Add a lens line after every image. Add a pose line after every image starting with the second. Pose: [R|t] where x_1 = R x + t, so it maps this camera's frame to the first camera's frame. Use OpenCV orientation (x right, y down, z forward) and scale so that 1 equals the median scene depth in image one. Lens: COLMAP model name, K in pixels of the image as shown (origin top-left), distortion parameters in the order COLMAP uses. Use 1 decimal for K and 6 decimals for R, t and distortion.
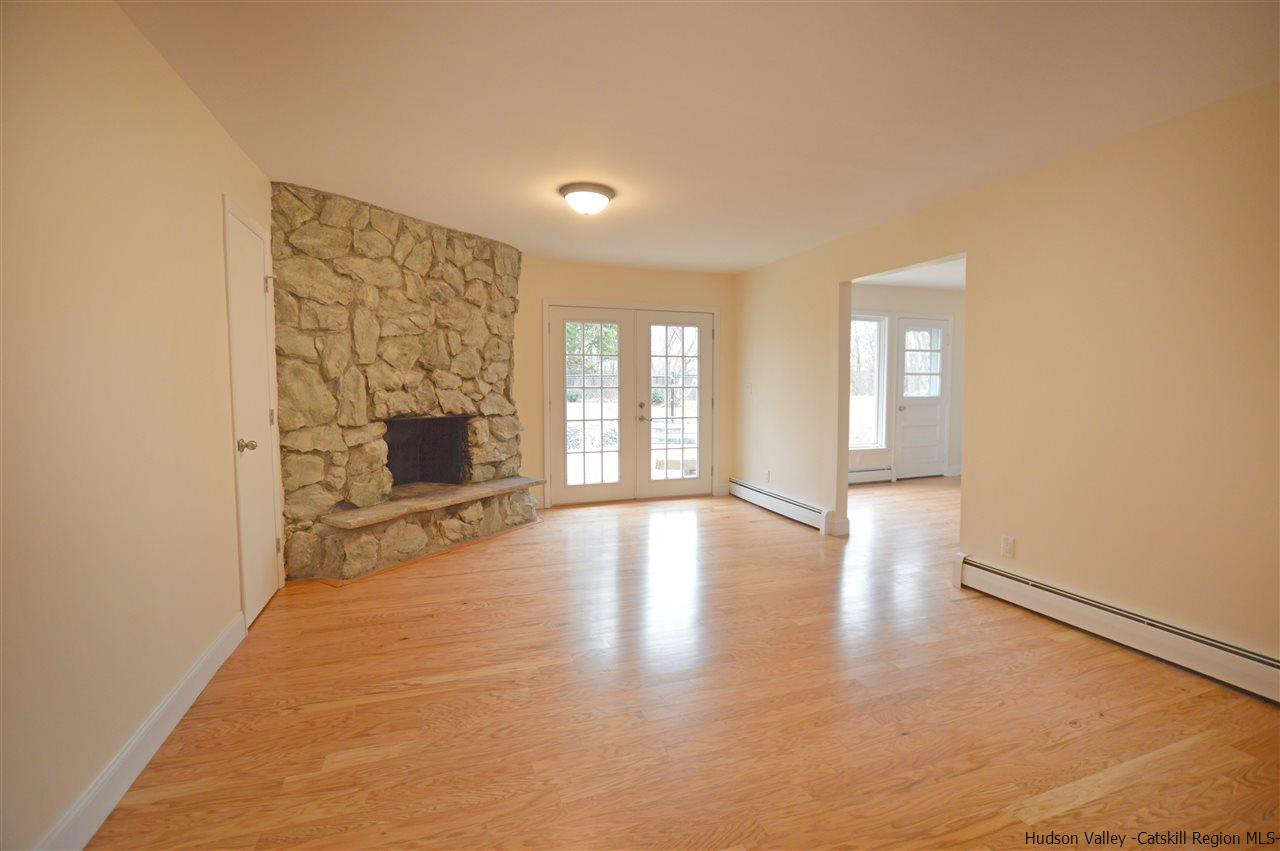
lens RADIAL K [[572.7, 0, 646.1], [0, 572.7, 423.3], [0, 0, 1]] dist [-0.038179, 0.007647]
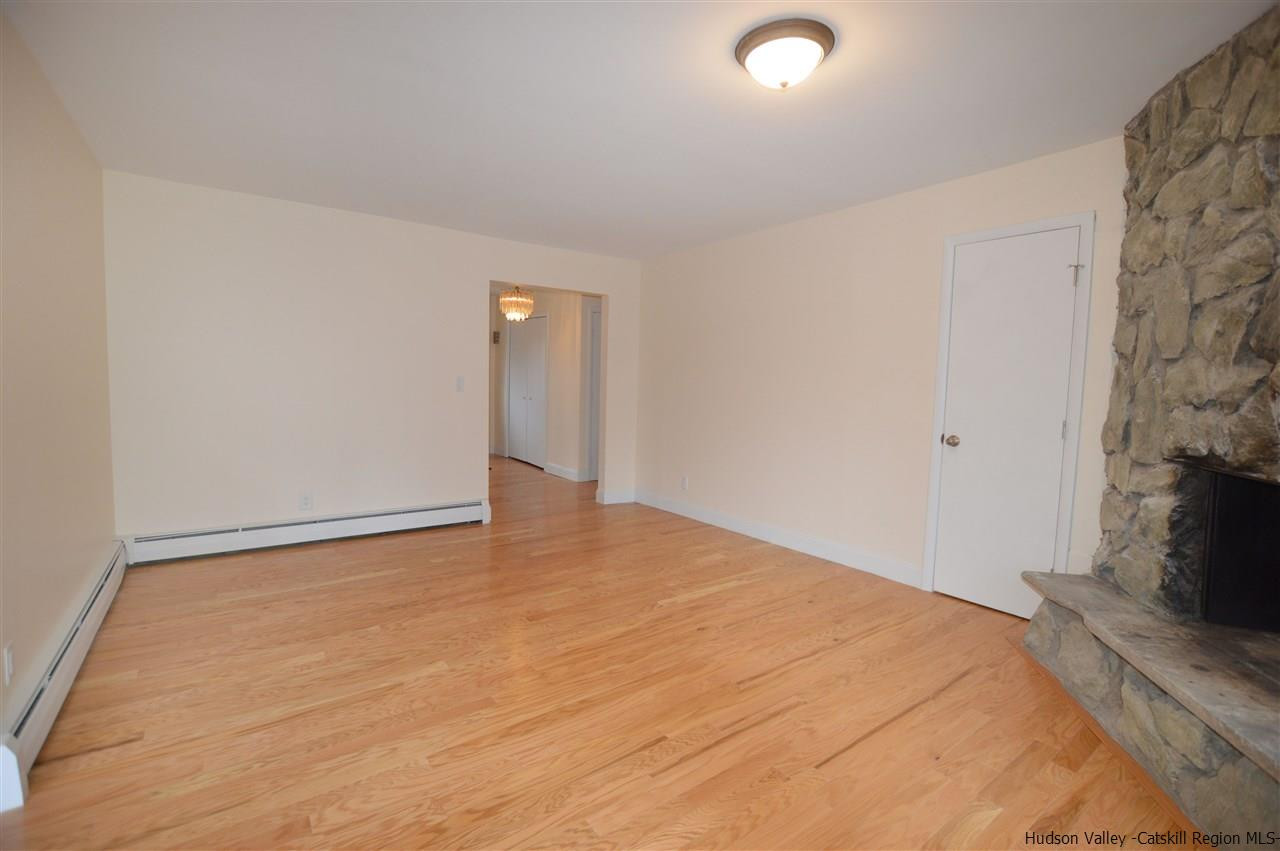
lens RADIAL K [[572.7, 0, 646.1], [0, 572.7, 423.3], [0, 0, 1]] dist [-0.038179, 0.007647]
pose [[-0.955803, -0.001954, -0.294002, 0.221546], [-0.044561, 0.989389, 0.138290, -0.120552], [0.290612, 0.145279, -0.945748, 1.766634]]
